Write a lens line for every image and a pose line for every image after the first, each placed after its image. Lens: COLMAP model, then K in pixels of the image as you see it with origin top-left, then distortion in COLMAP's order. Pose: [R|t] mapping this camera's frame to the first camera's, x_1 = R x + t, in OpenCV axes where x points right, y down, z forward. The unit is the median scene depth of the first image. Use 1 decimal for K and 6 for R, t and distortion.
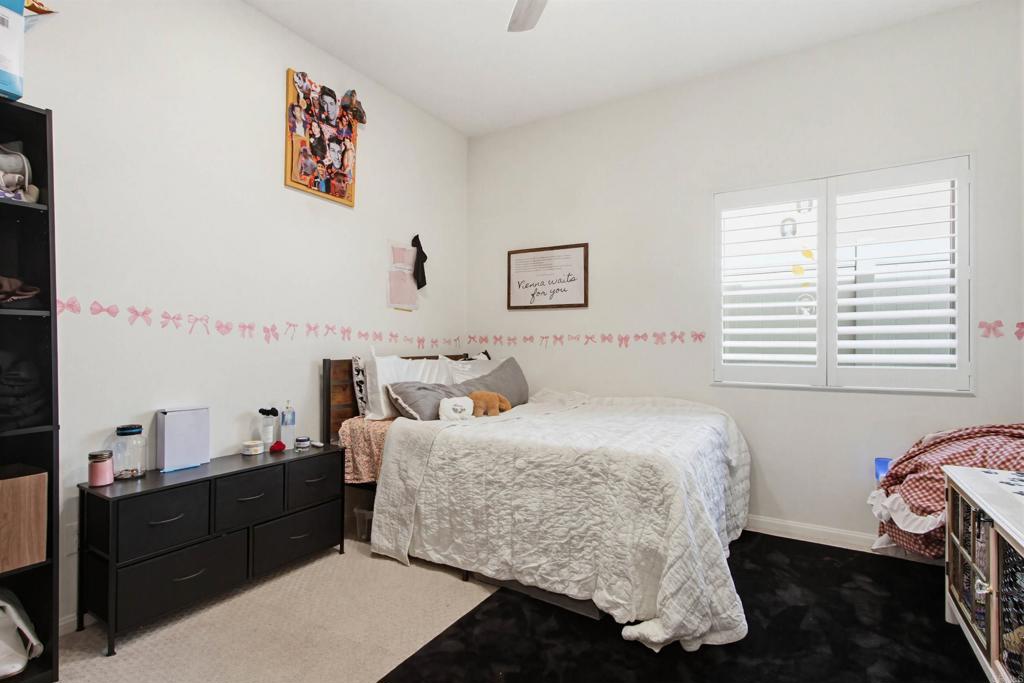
lens RADIAL K [[515.3, 0, 509.7], [0, 515.3, 346.3], [0, 0, 1]] dist [0.004777, 0.007867]
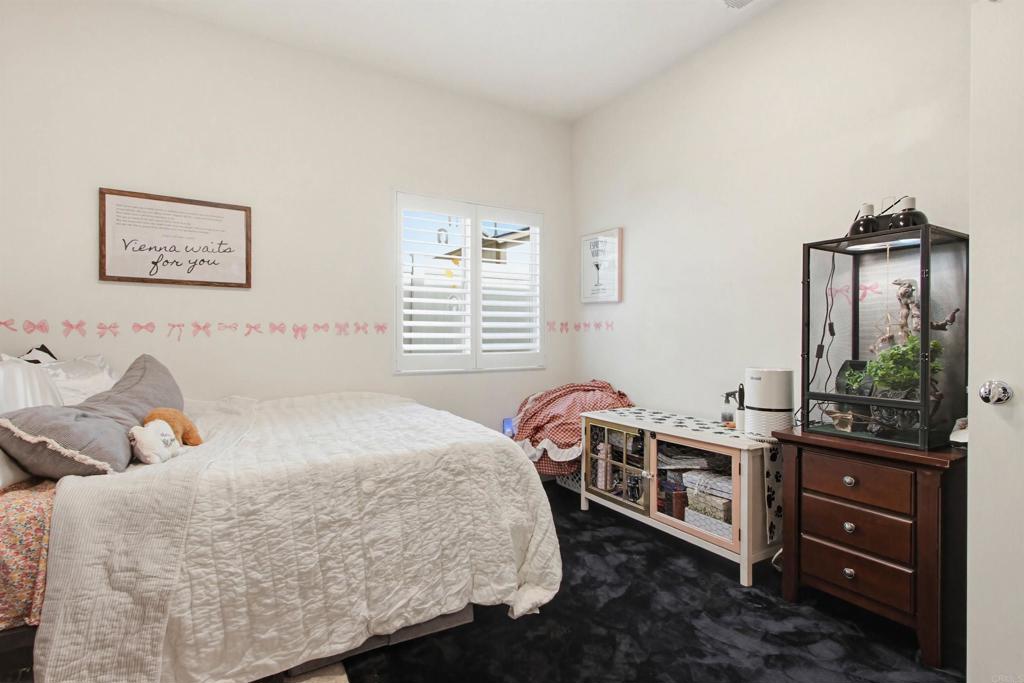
lens RADIAL K [[515.3, 0, 511.5], [0, 515.3, 330.9], [0, 0, 1]] dist [0.004777, 0.007867]
pose [[0.436619, 0.008625, 0.899605, -0.574194], [0.002053, 0.999942, -0.010583, -0.002536], [-0.899644, 0.006468, 0.436576, 0.438465]]
